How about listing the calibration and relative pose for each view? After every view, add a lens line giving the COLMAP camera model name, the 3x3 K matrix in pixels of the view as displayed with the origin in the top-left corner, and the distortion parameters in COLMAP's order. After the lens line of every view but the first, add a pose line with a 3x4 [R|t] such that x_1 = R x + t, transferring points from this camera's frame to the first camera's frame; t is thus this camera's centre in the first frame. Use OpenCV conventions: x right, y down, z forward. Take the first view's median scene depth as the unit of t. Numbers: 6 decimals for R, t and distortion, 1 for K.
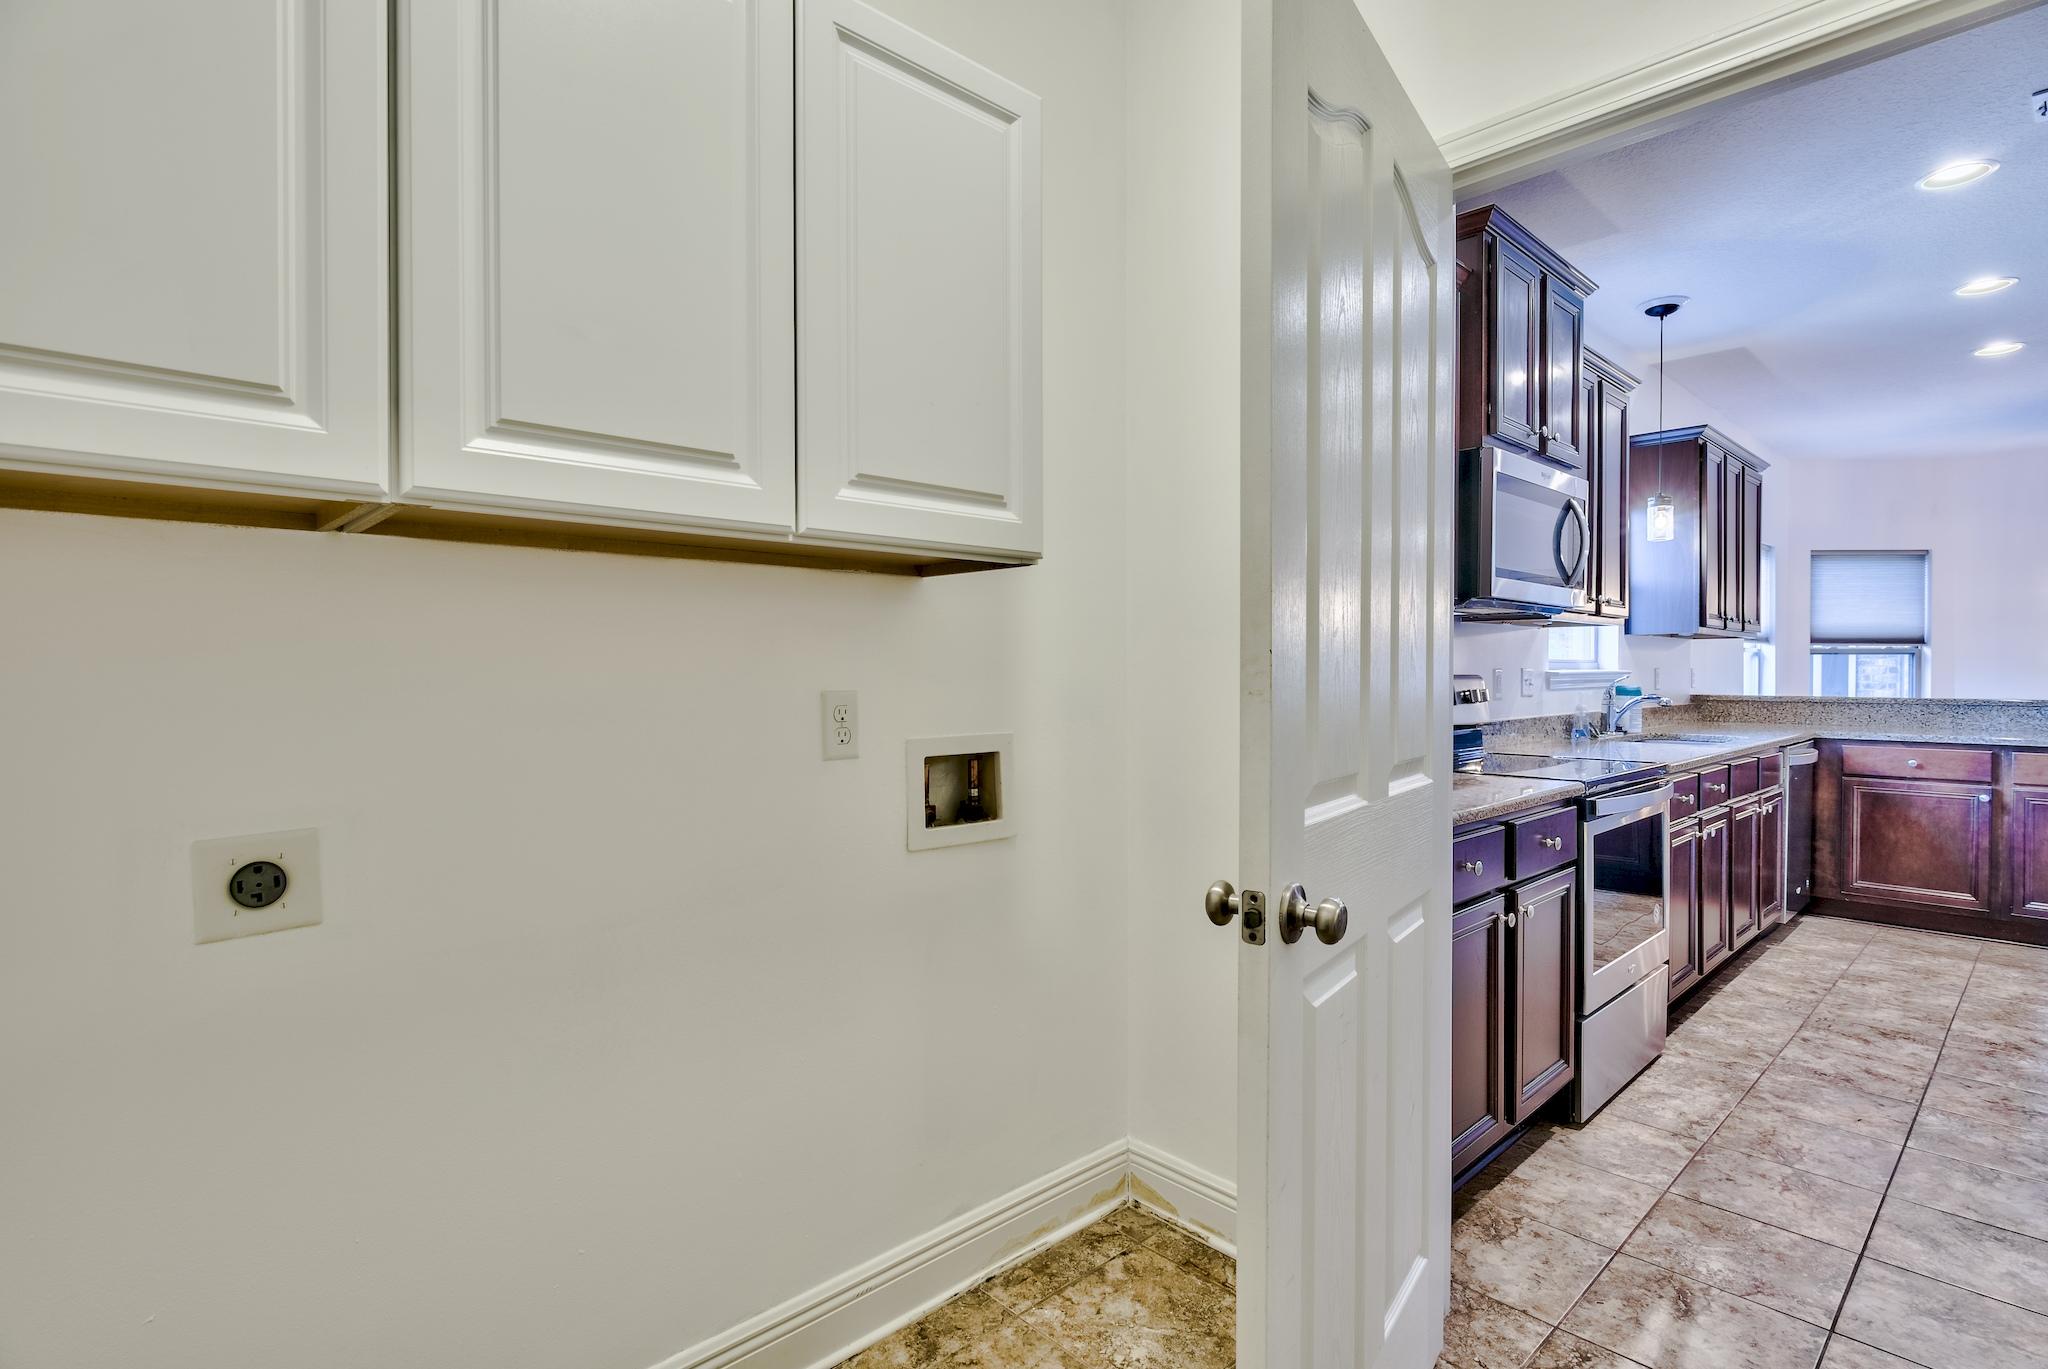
lens RADIAL K [[1017.2, 0, 1009.0], [0, 1017.2, 683.3], [0, 0, 1]] dist [-0.004116, 0.000069]
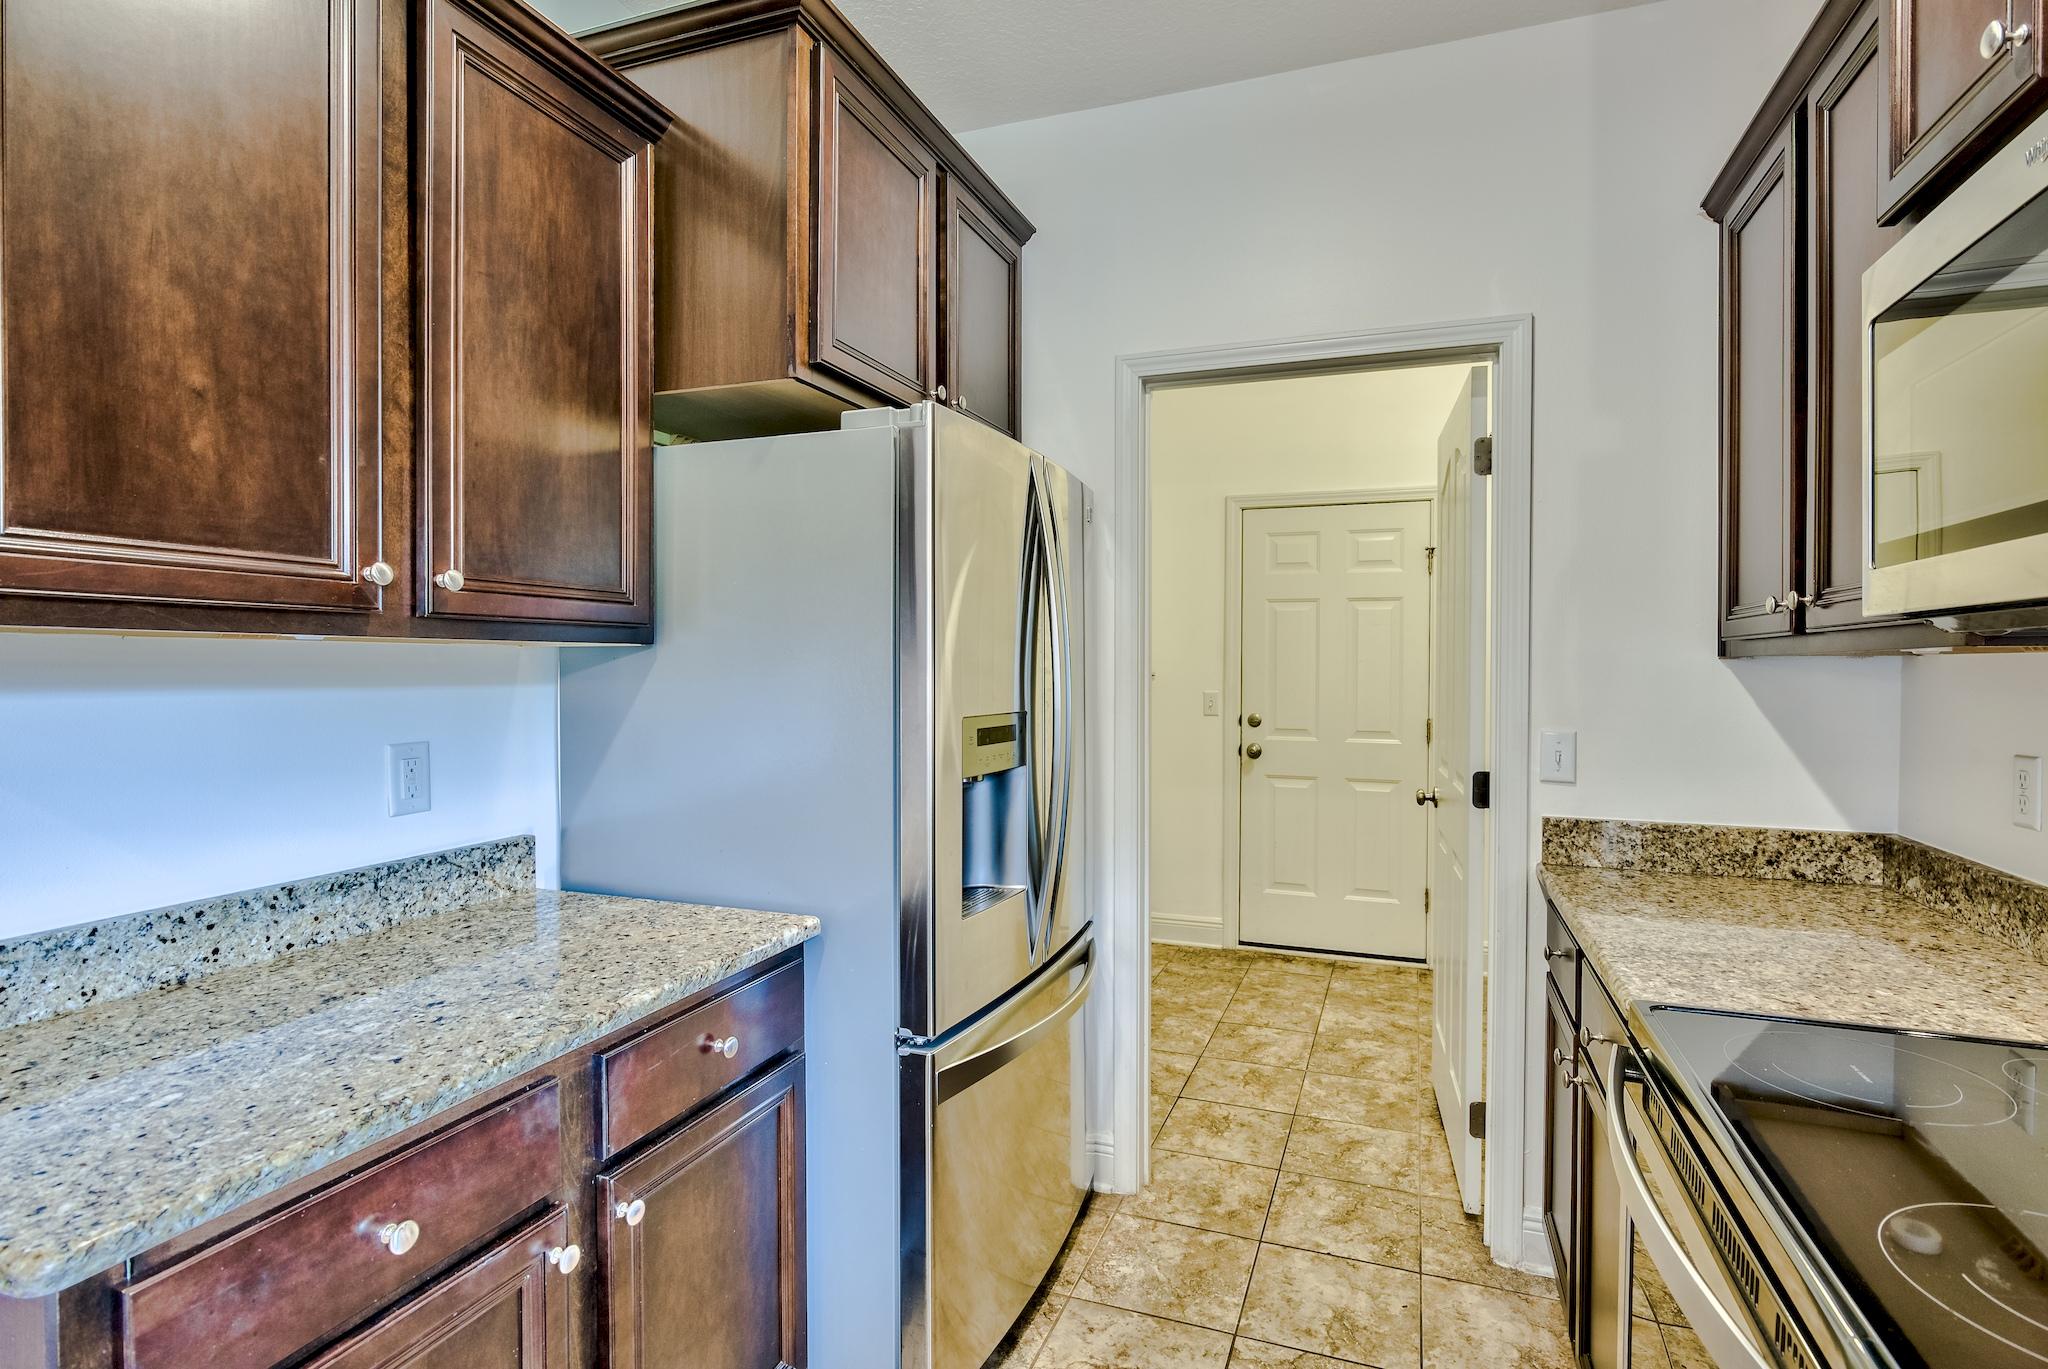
lens RADIAL K [[1017.2, 0, 1026.5], [0, 1017.2, 674.2], [0, 0, 1]] dist [-0.004116, 0.000069]
pose [[-0.896973, 0.002268, -0.442079, 0.603227], [-0.007768, 0.999752, 0.020888, -0.040295], [0.442016, 0.022170, -0.896733, 0.752300]]
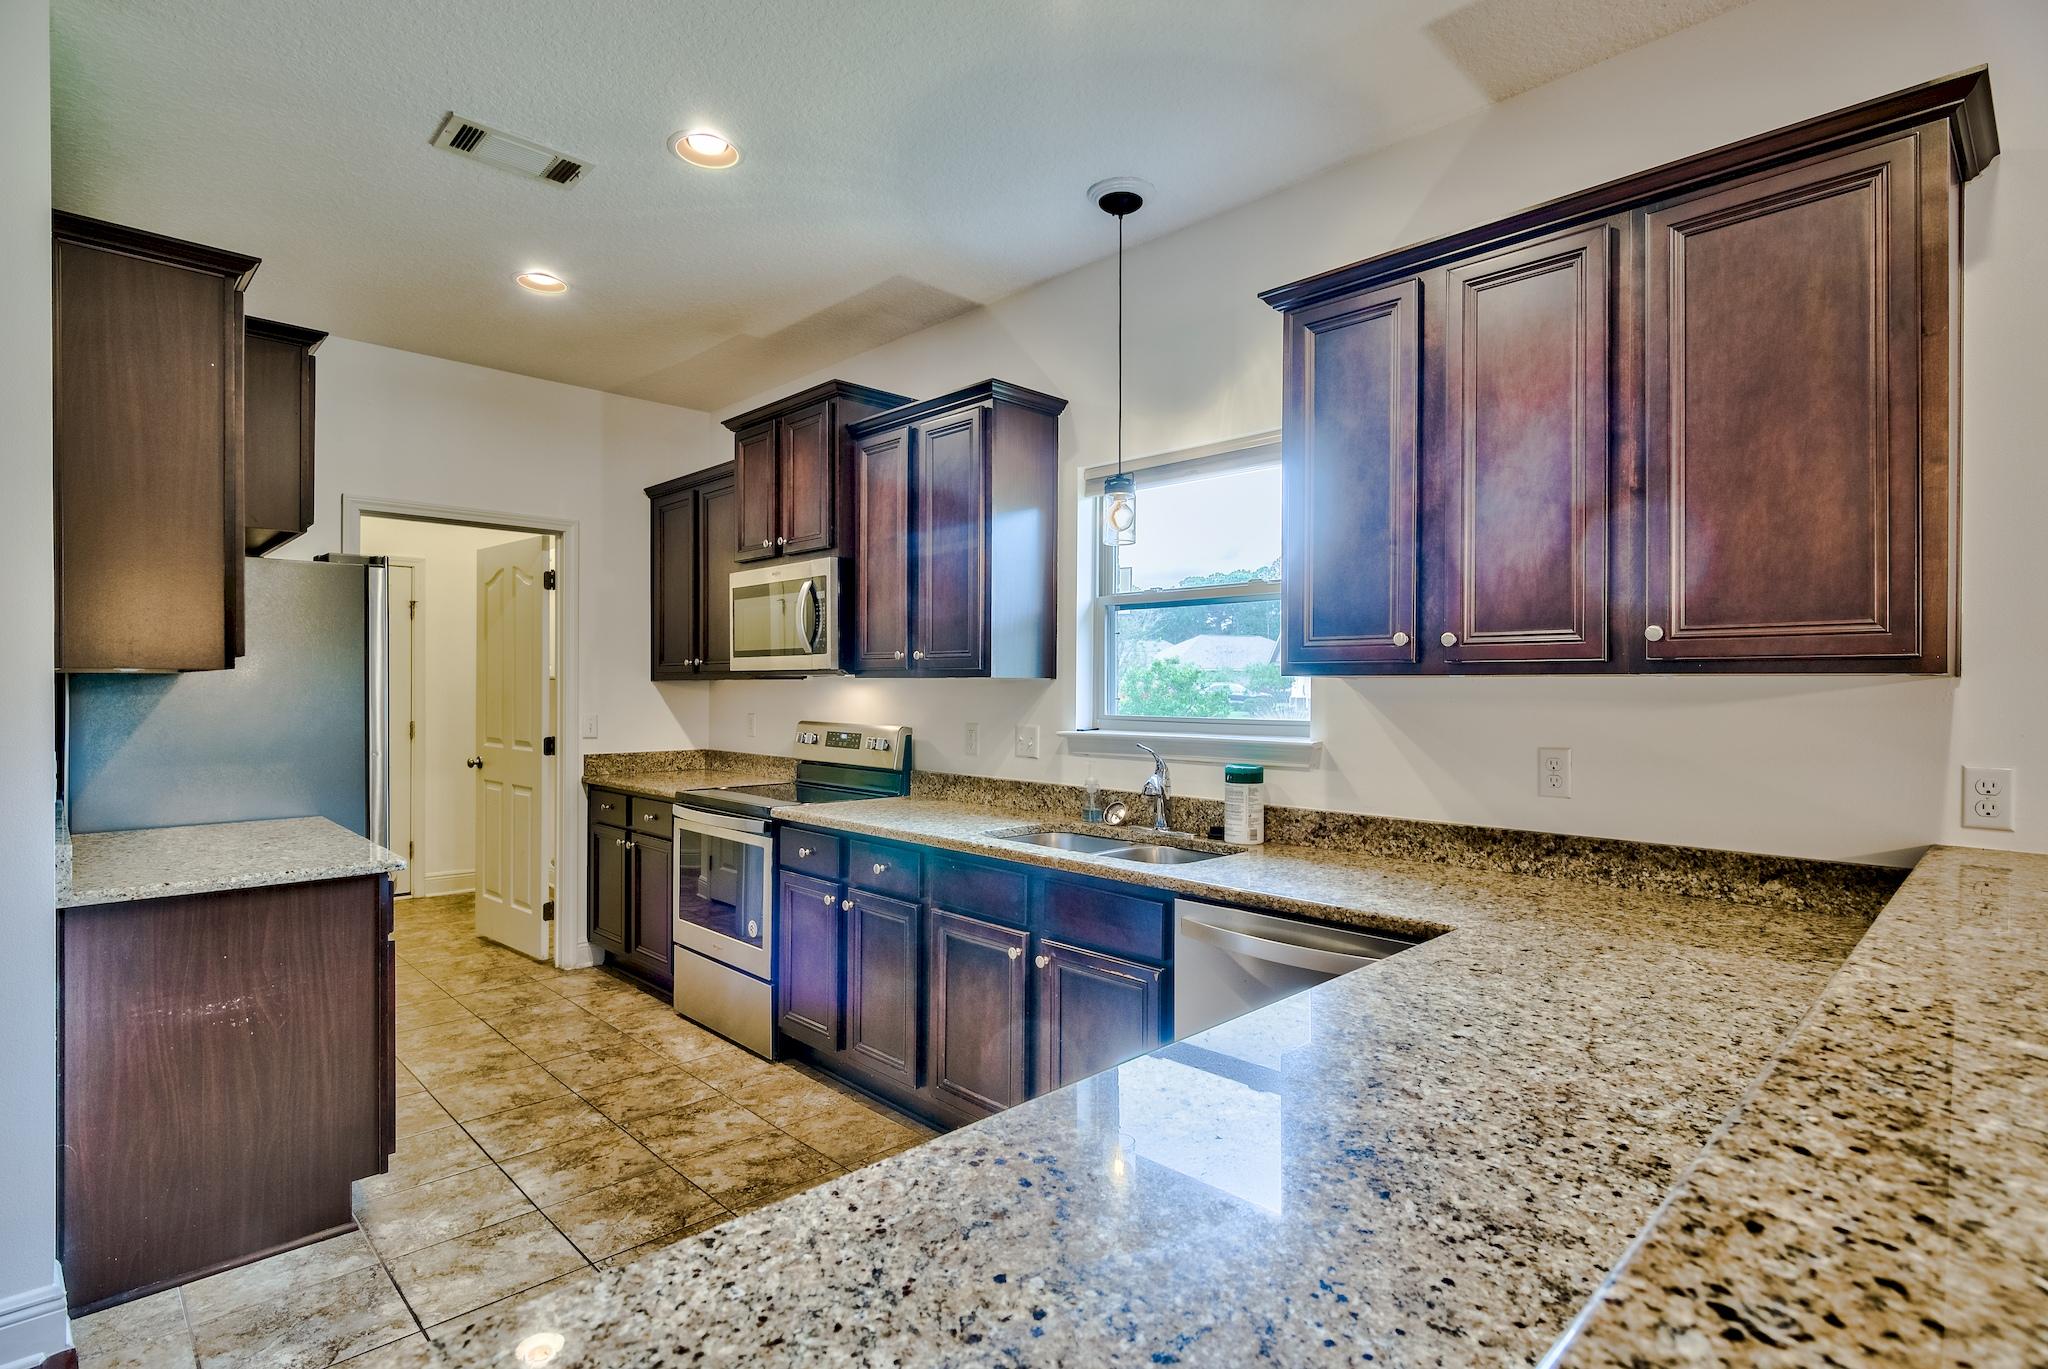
lens RADIAL K [[1017.2, 0, 1015.6], [0, 1017.2, 691.2], [0, 0, 1]] dist [-0.004116, 0.000069]
pose [[0.009321, 0.005759, -0.999940, 1.223015], [-0.017166, 0.999837, 0.005599, -0.042933], [0.999809, 0.017113, 0.009419, 0.862281]]
